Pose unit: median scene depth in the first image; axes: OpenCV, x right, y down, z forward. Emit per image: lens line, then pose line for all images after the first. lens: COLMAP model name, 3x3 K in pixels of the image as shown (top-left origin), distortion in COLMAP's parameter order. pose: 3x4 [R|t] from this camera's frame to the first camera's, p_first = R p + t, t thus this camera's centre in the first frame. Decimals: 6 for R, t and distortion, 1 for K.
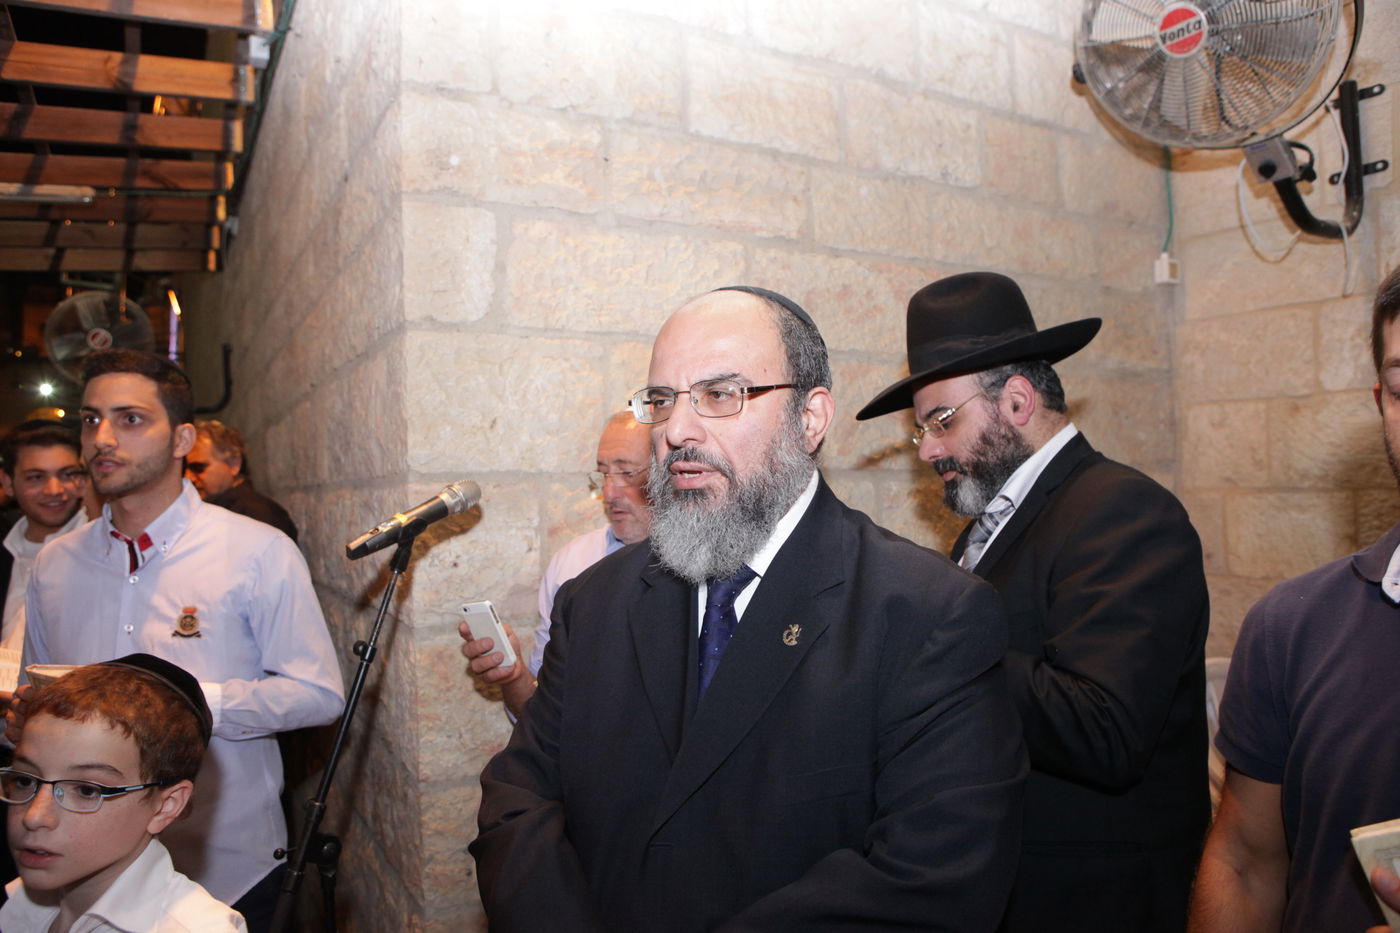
lens RADIAL K [[952.0, 0, 698.8], [0, 952.0, 463.3], [0, 0, 1]] dist [-0.105515, 0.076127]
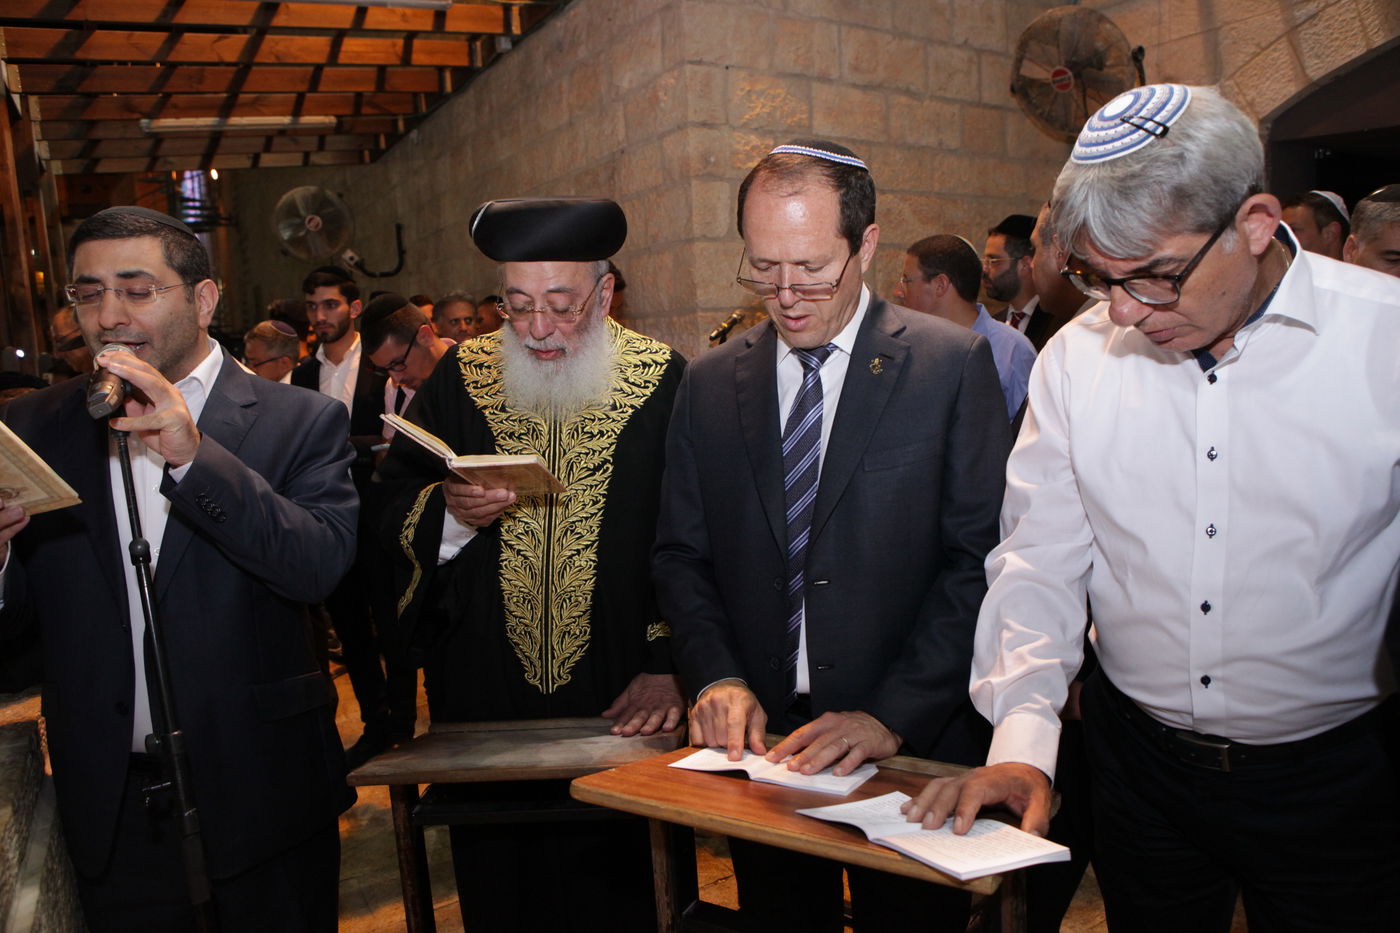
lens RADIAL K [[956.5, 0, 700.0], [0, 956.5, 466.5], [0, 0, 1]] dist [-0.104443, 0.072879]
pose [[0.999719, -0.018473, 0.014863, -0.263848], [0.015878, 0.987160, 0.158943, 0.017352], [-0.017609, -0.158662, 0.987176, -0.970216]]
